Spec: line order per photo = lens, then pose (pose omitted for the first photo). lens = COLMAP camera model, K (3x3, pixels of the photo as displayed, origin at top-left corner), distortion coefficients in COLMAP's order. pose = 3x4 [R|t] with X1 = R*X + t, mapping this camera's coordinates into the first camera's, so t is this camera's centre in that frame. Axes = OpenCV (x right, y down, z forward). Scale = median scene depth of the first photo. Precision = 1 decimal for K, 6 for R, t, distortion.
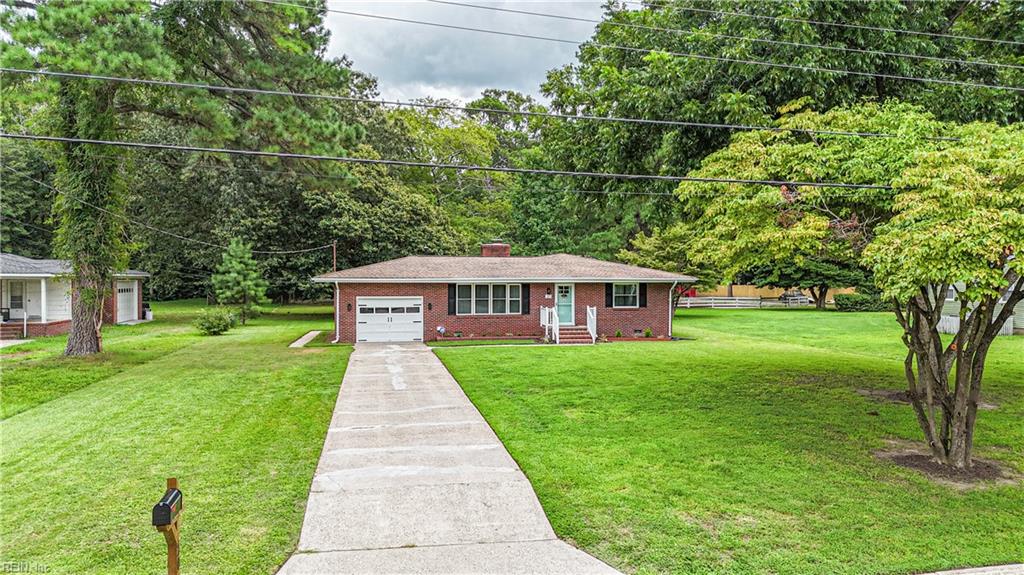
lens RADIAL K [[753.2, 0, 512.0], [0, 753.2, 287.5], [0, 0, 1]] dist [0.034404, -0.005089]
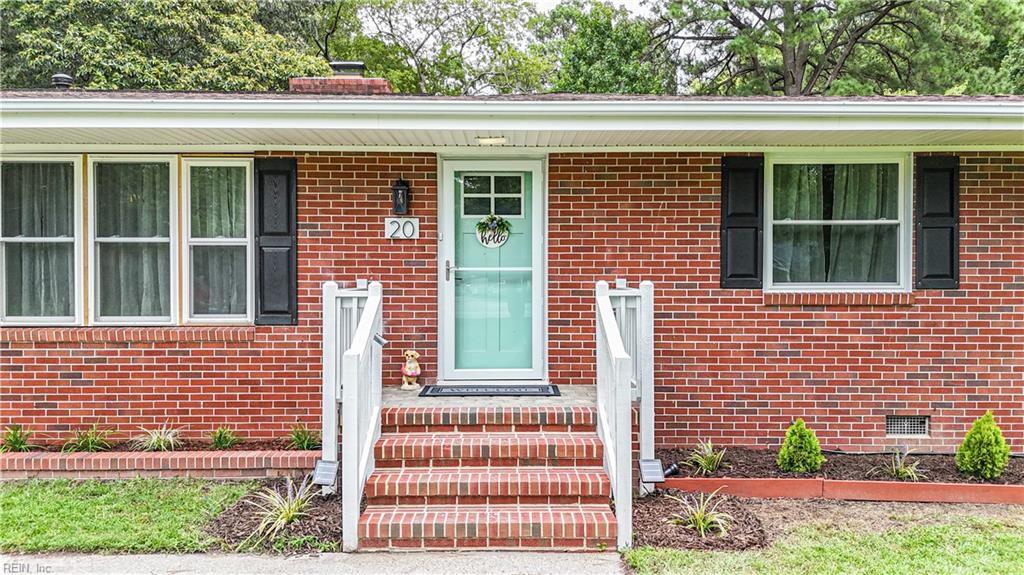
lens RADIAL K [[753.2, 0, 512.0], [0, 753.2, 287.5], [0, 0, 1]] dist [0.034404, -0.005089]
pose [[0.986700, 0.001533, -0.162547, 0.102693], [-0.001062, 0.999995, 0.002981, 0.025334], [0.162551, -0.002769, 0.986696, 0.802310]]
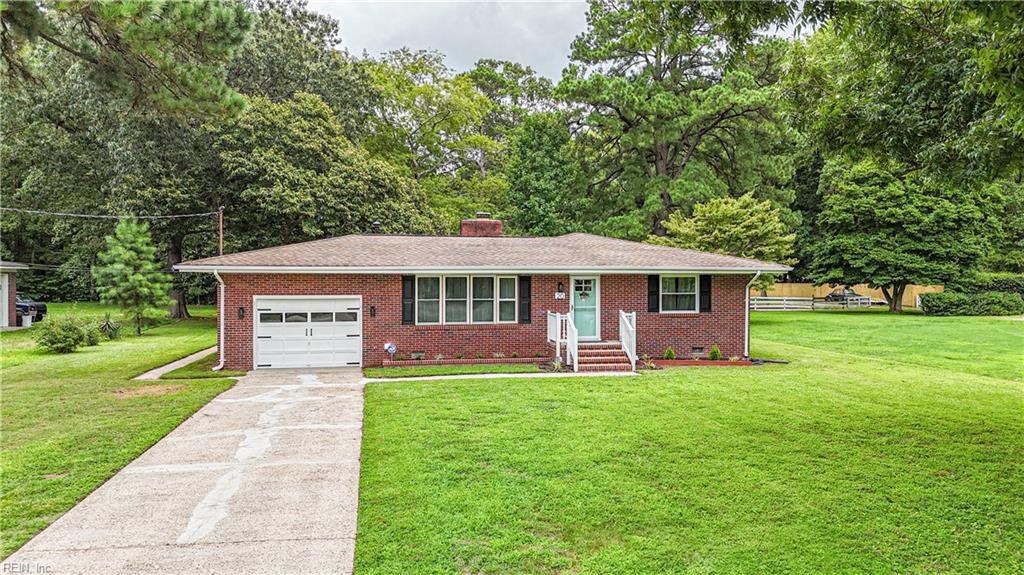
lens RADIAL K [[753.2, 0, 512.0], [0, 753.2, 287.5], [0, 0, 1]] dist [0.034404, -0.005089]
pose [[1.000000, 0.000174, 0.000738, 0.006788], [-0.000174, 1.000000, -0.000203, 0.005037], [-0.000738, 0.000203, 1.000000, 0.349742]]
